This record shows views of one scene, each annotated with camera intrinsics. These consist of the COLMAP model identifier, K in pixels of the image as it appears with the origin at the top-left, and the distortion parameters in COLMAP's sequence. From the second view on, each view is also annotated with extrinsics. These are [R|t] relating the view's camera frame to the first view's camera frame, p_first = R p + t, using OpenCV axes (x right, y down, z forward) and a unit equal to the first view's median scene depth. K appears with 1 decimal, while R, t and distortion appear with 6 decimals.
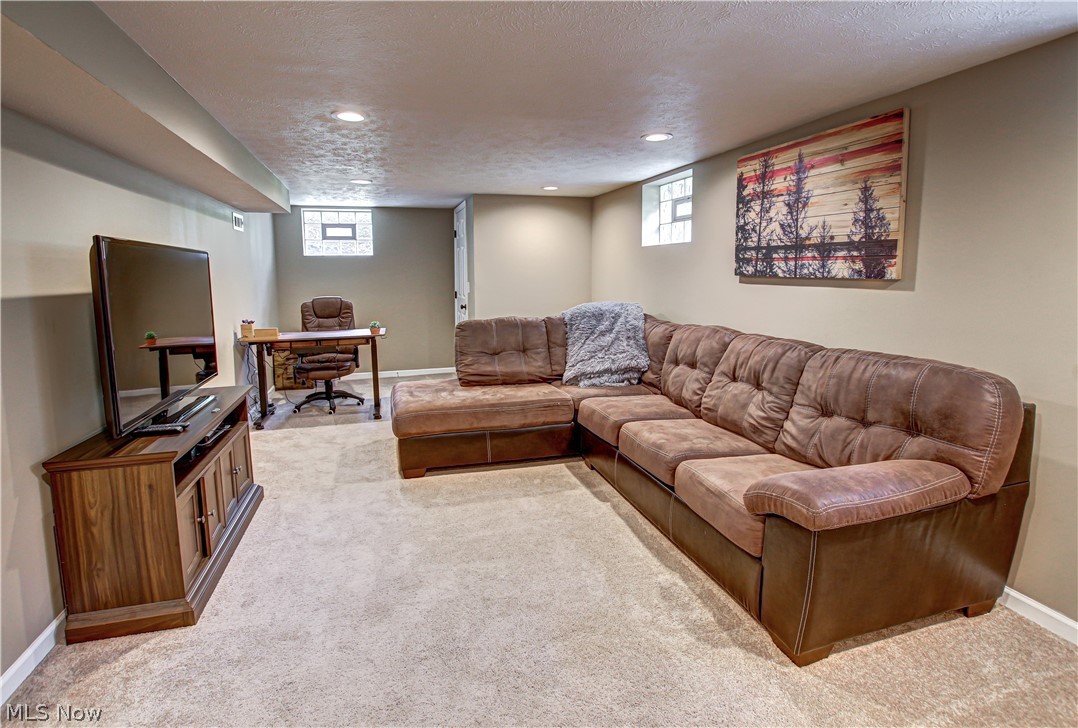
lens RADIAL K [[642.0, 0, 566.4], [0, 642.0, 357.3], [0, 0, 1]] dist [-0.005333, -0.001432]
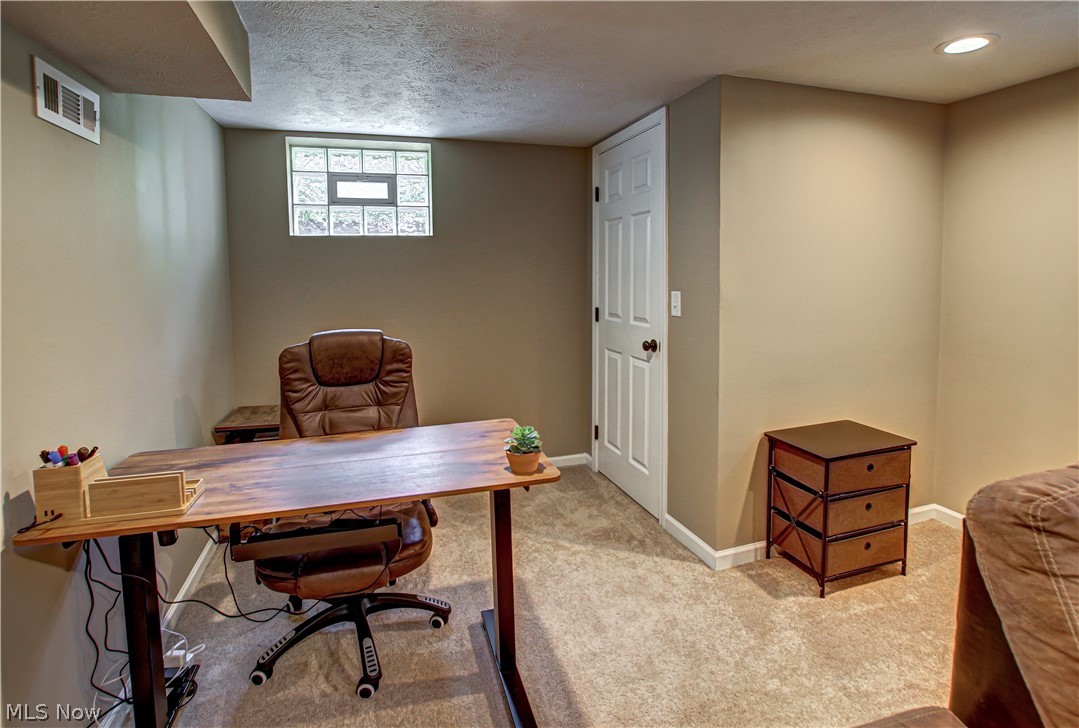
lens RADIAL K [[555.9, 0, 540.2], [0, 555.9, 319.1], [0, 0, 1]] dist [-0.003043, -0.000479]
pose [[0.999456, -0.006591, 0.032302, -0.500615], [0.008124, 0.998836, -0.047552, -0.159618], [-0.031951, 0.047788, 0.998346, 1.234613]]
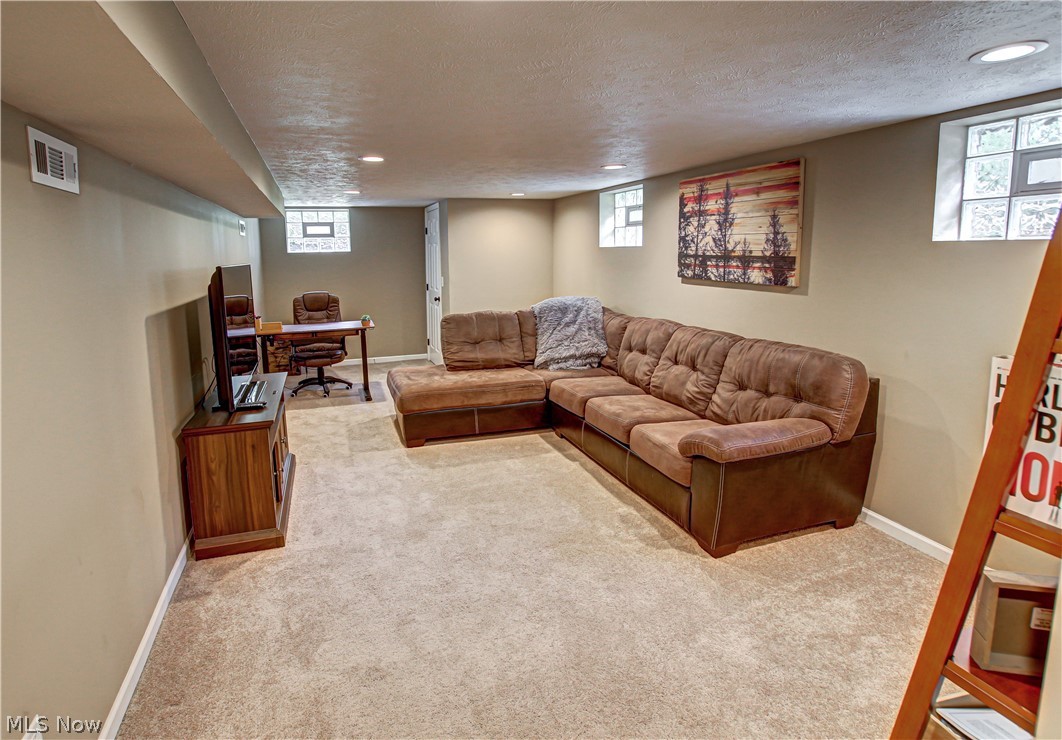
lens RADIAL K [[679.0, 0, 531.0], [0, 679.0, 370.0], [0, 0, 1]] dist [0.002583, 0.000591]
pose [[0.999565, -0.012929, 0.026492, -0.064156], [0.011703, 0.998876, 0.045923, -0.017580], [-0.027056, -0.045593, 0.998594, -0.353323]]
